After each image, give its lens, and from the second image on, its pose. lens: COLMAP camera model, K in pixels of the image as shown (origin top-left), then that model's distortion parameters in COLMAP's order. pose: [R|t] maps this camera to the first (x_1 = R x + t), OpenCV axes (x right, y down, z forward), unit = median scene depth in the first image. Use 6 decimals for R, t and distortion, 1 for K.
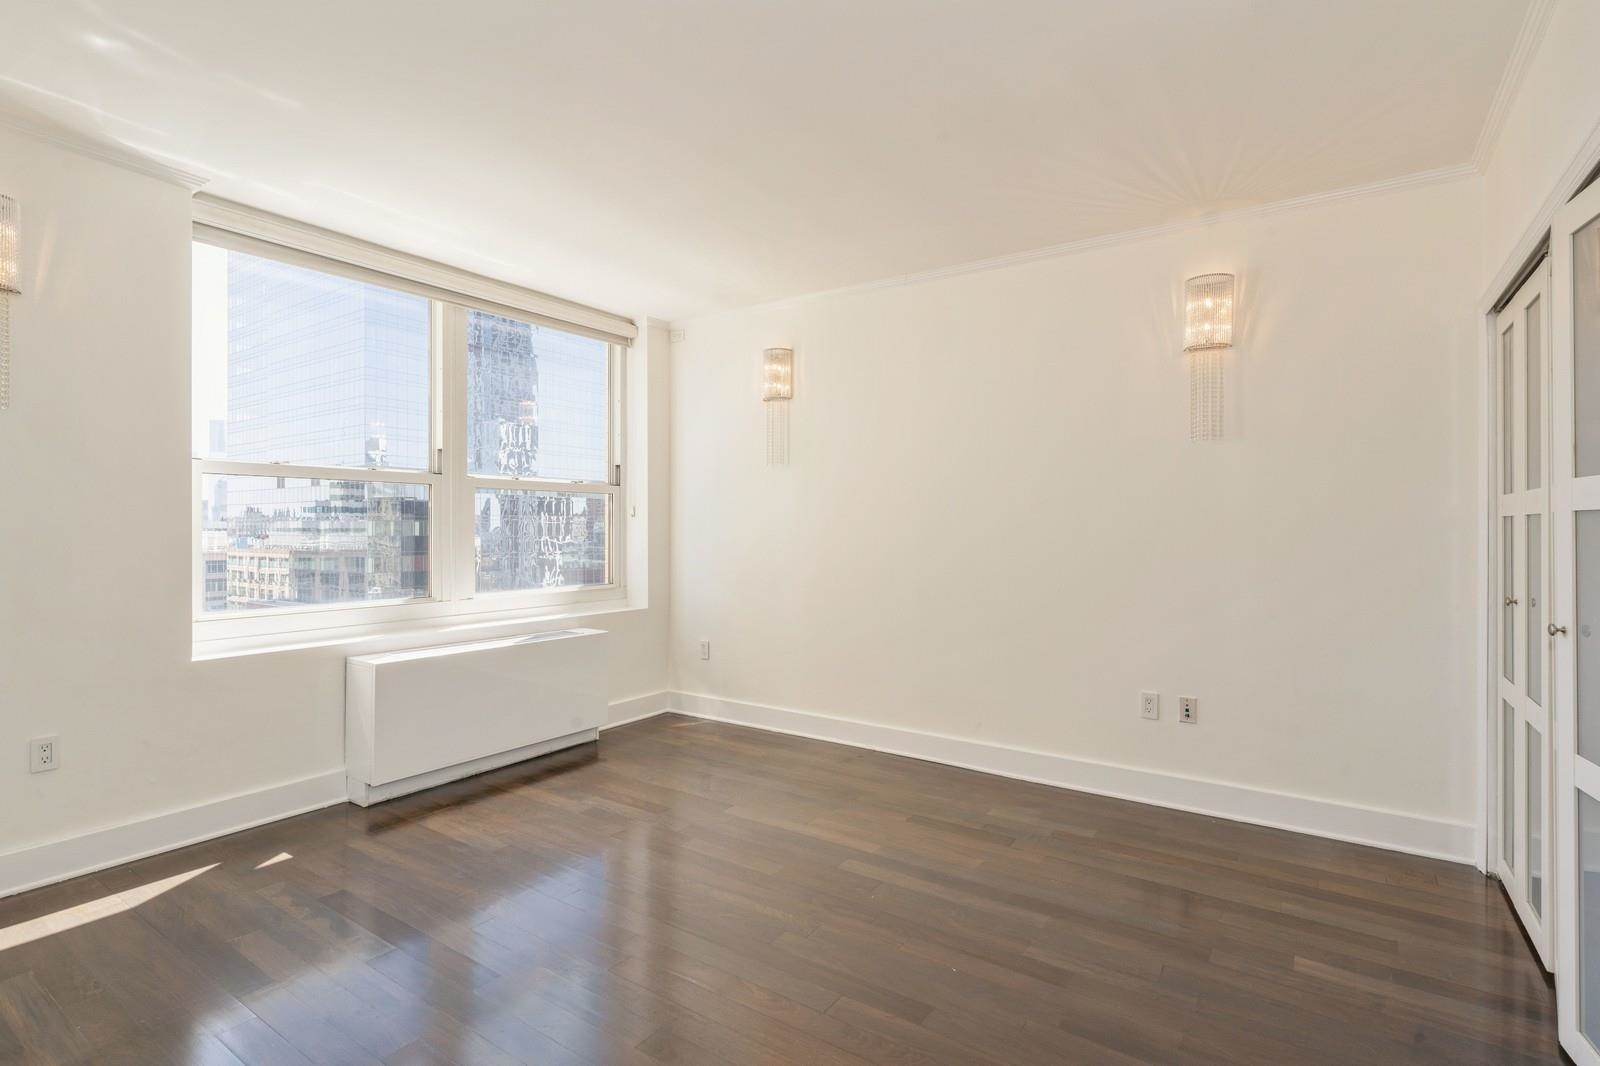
lens RADIAL K [[778.7, 0, 798.5], [0, 778.7, 544.0], [0, 0, 1]] dist [0.003523, 0.000198]
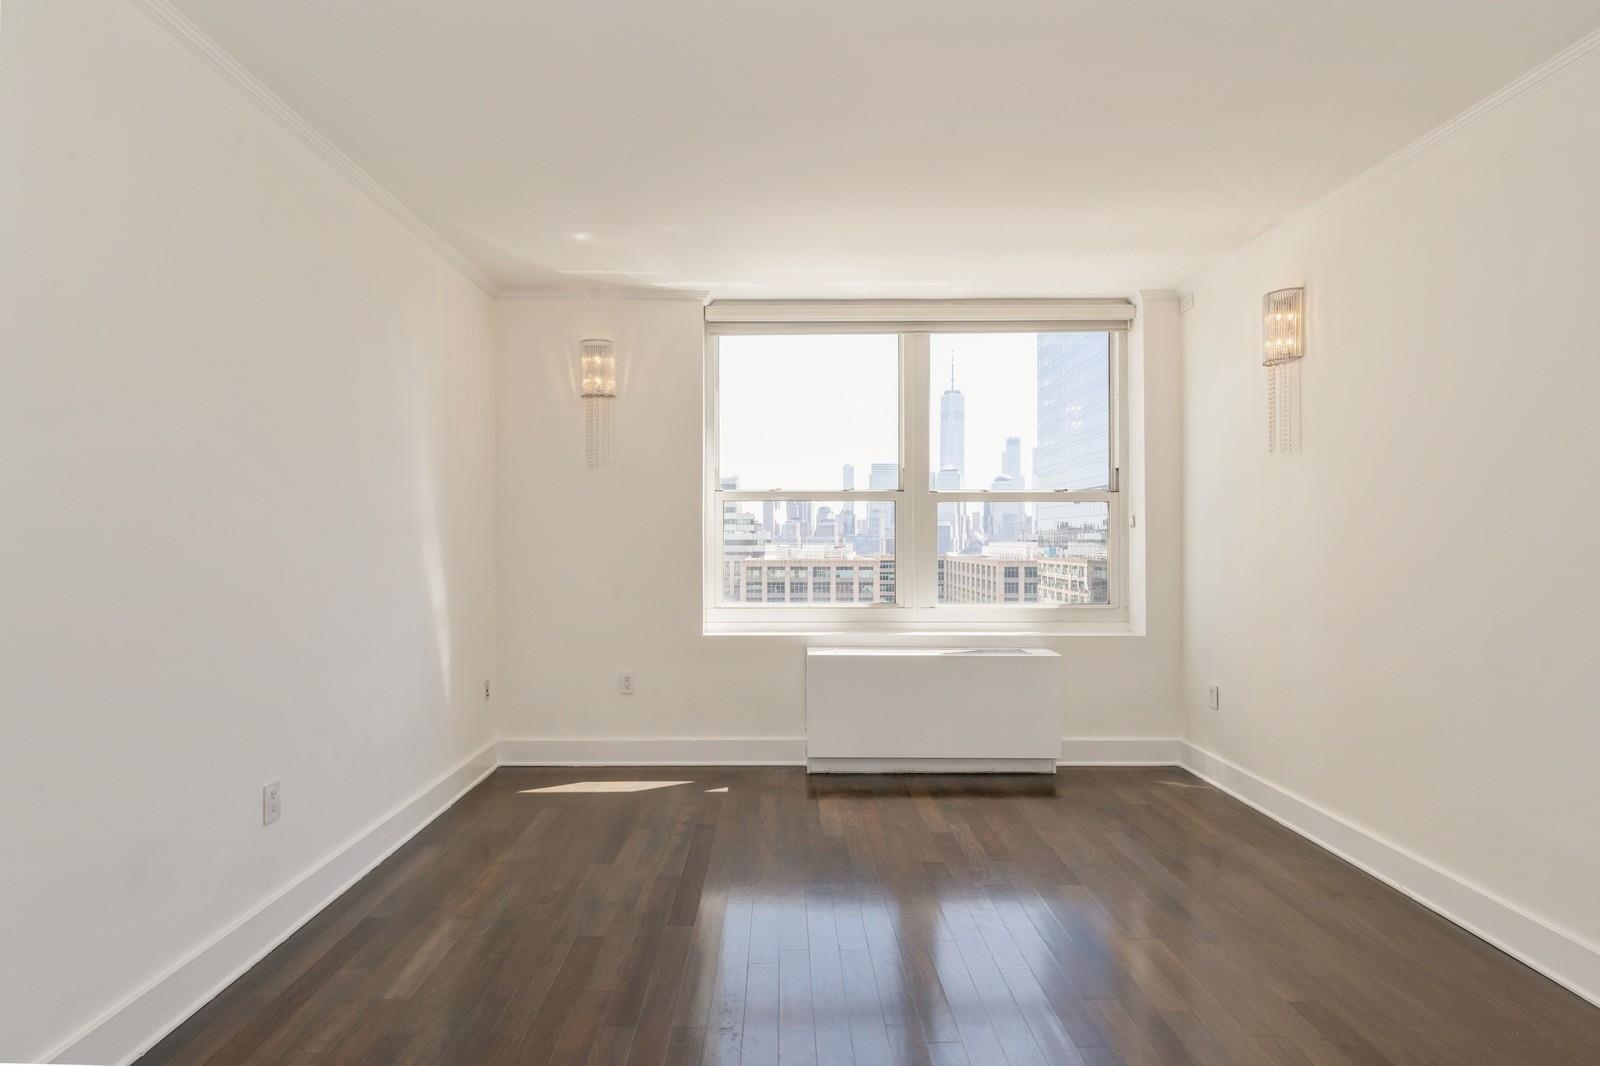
lens RADIAL K [[803.3, 0, 804.7], [0, 803.3, 545.0], [0, 0, 1]] dist [-0.000507, 0.000101]
pose [[0.557454, 0.005682, -0.830188, 0.359436], [-0.016902, 0.999847, -0.004506, -0.006133], [0.830036, 0.016544, 0.557465, 0.234871]]
